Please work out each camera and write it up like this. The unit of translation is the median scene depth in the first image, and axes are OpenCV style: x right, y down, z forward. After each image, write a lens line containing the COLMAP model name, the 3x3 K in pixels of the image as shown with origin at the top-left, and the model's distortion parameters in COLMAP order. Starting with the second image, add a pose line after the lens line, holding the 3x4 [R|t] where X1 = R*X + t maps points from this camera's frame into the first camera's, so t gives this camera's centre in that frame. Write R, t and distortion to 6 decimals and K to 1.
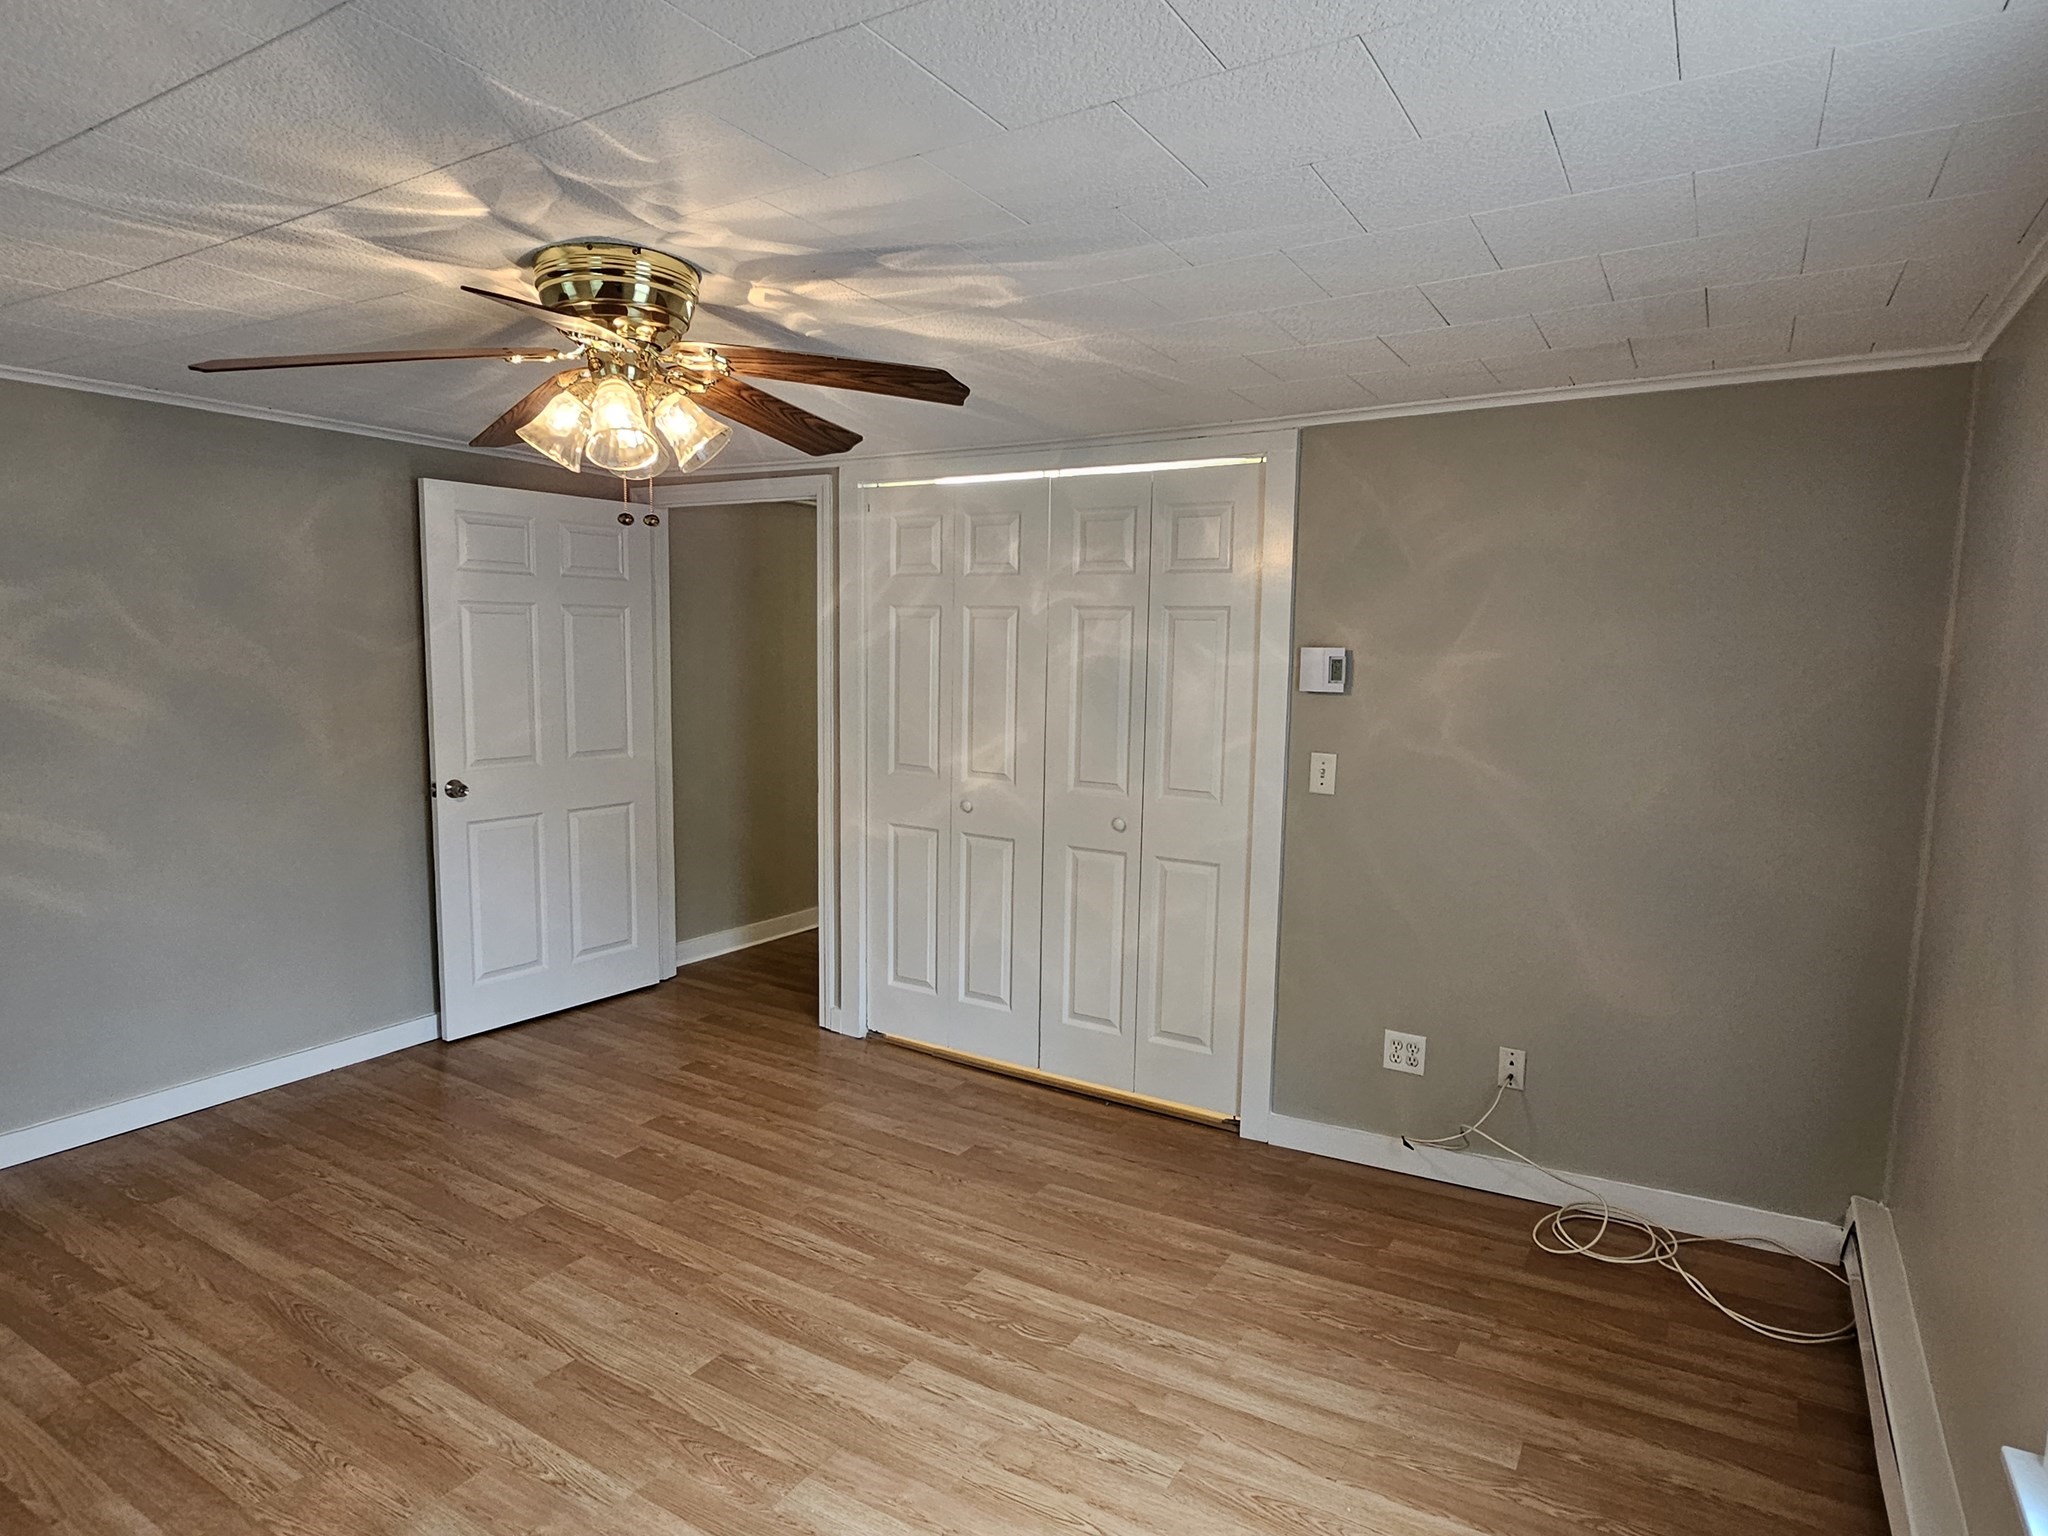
lens RADIAL K [[1155.2, 0, 1024.0], [0, 1155.2, 768.0], [0, 0, 1]] dist [0.000912, 0.000164]
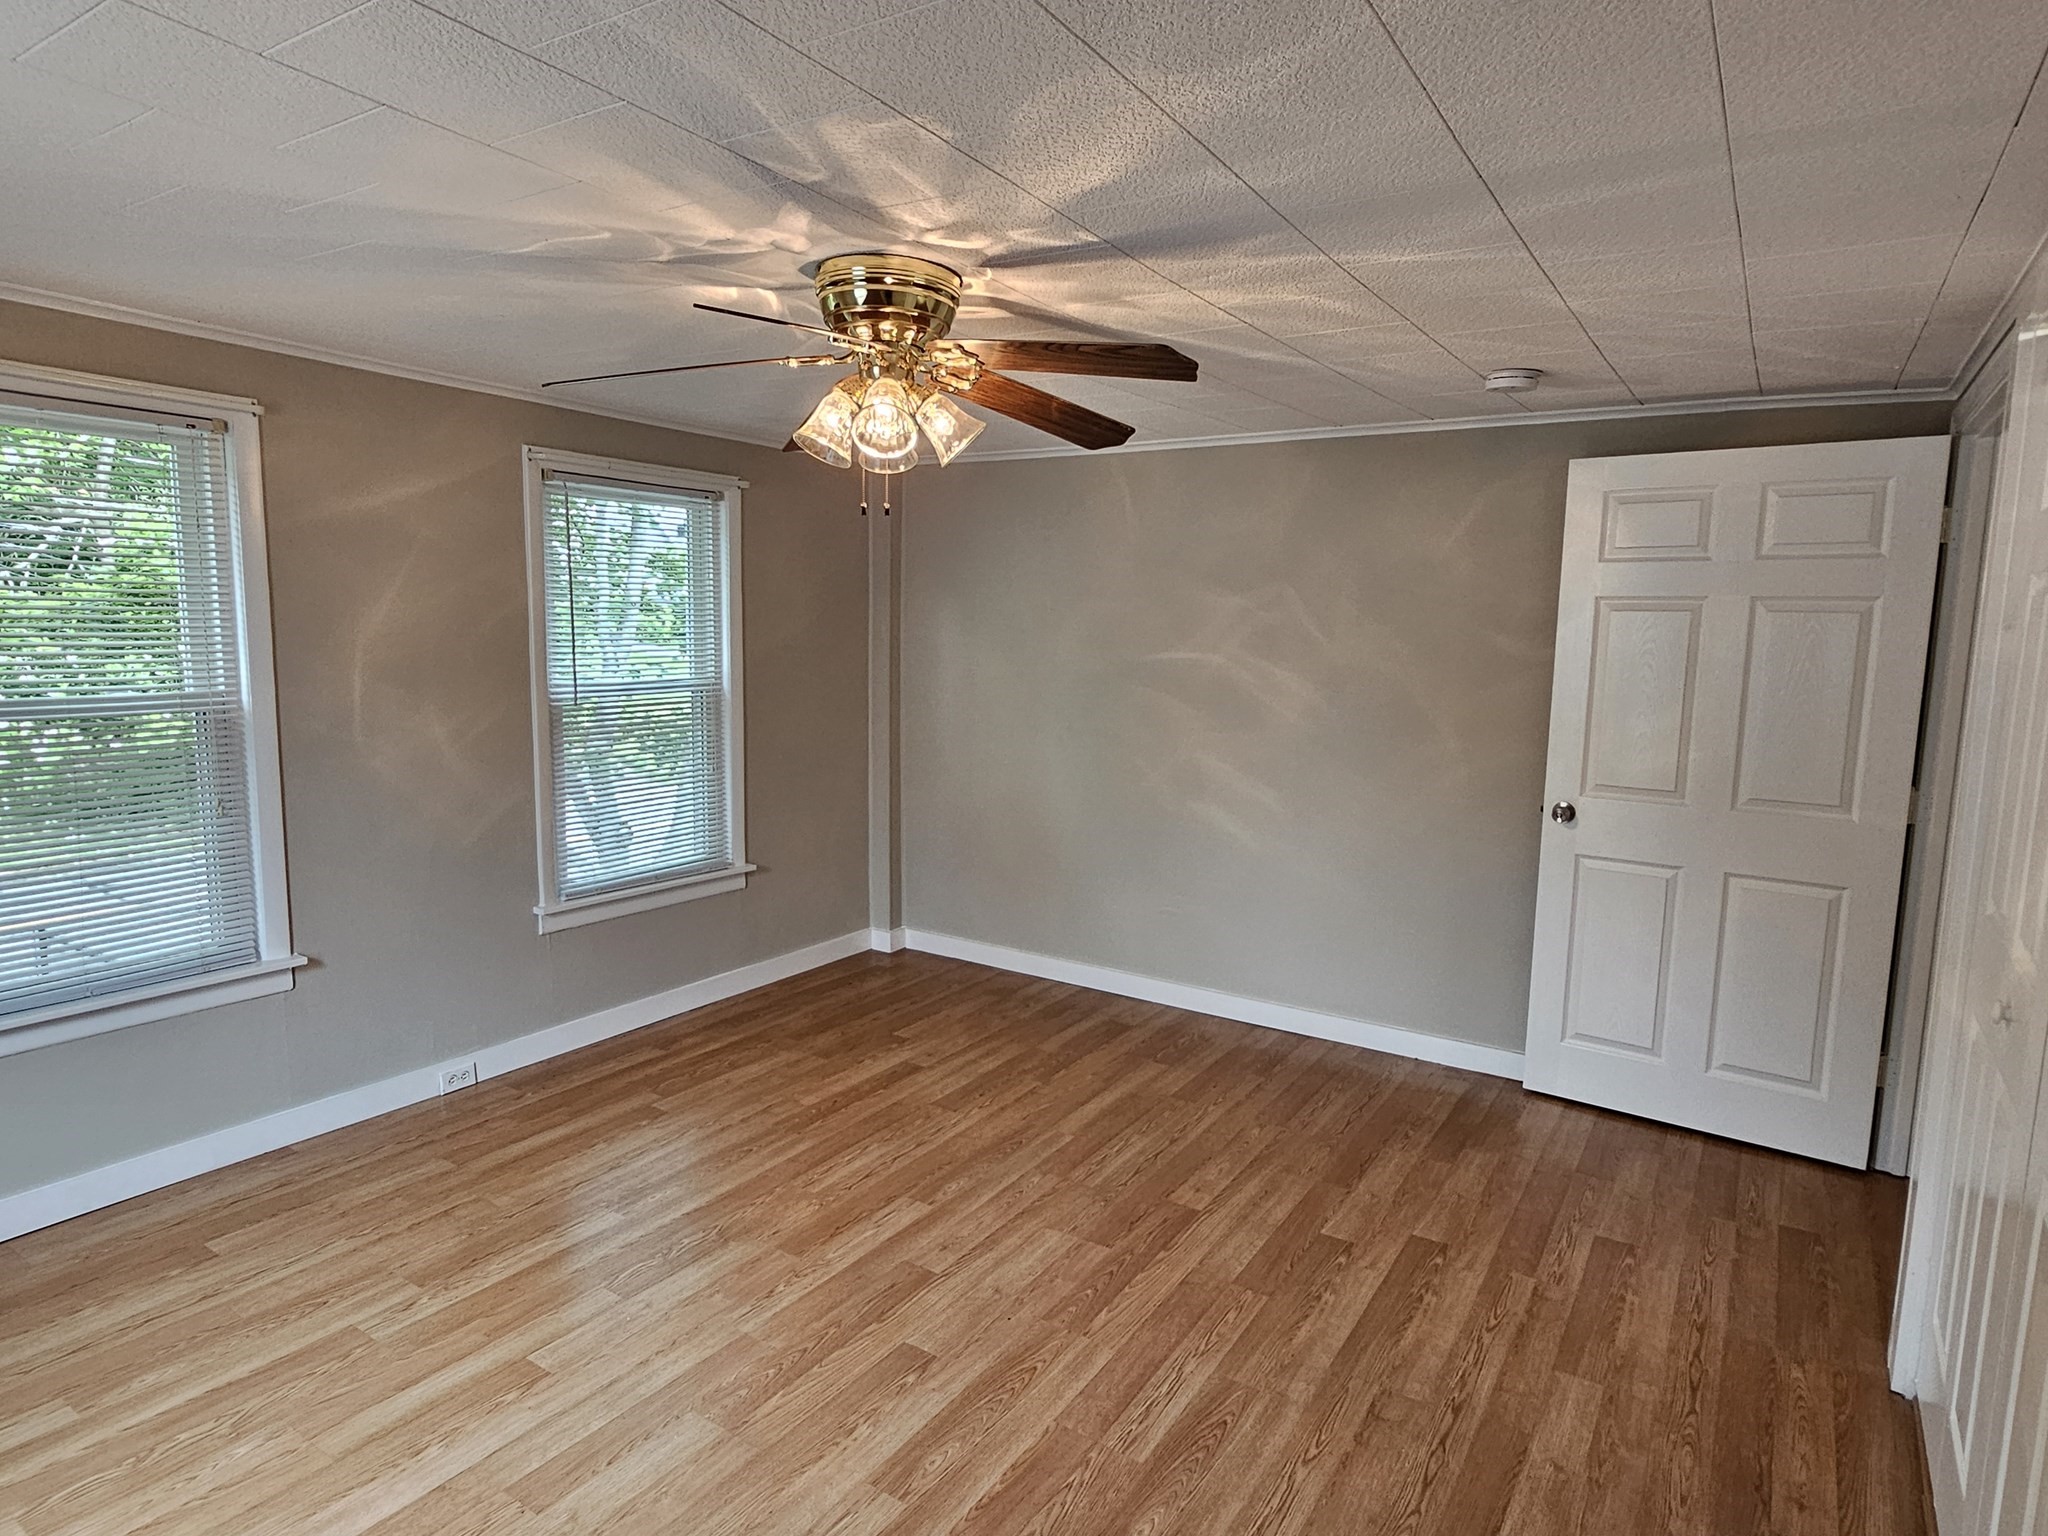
lens RADIAL K [[1155.2, 0, 1024.0], [0, 1155.2, 768.0], [0, 0, 1]] dist [0.000912, 0.000164]
pose [[-0.023643, 0.108746, -0.993788, 0.613242], [-0.132008, 0.985022, 0.110928, -0.093247], [0.990967, 0.133810, -0.008933, 0.957758]]
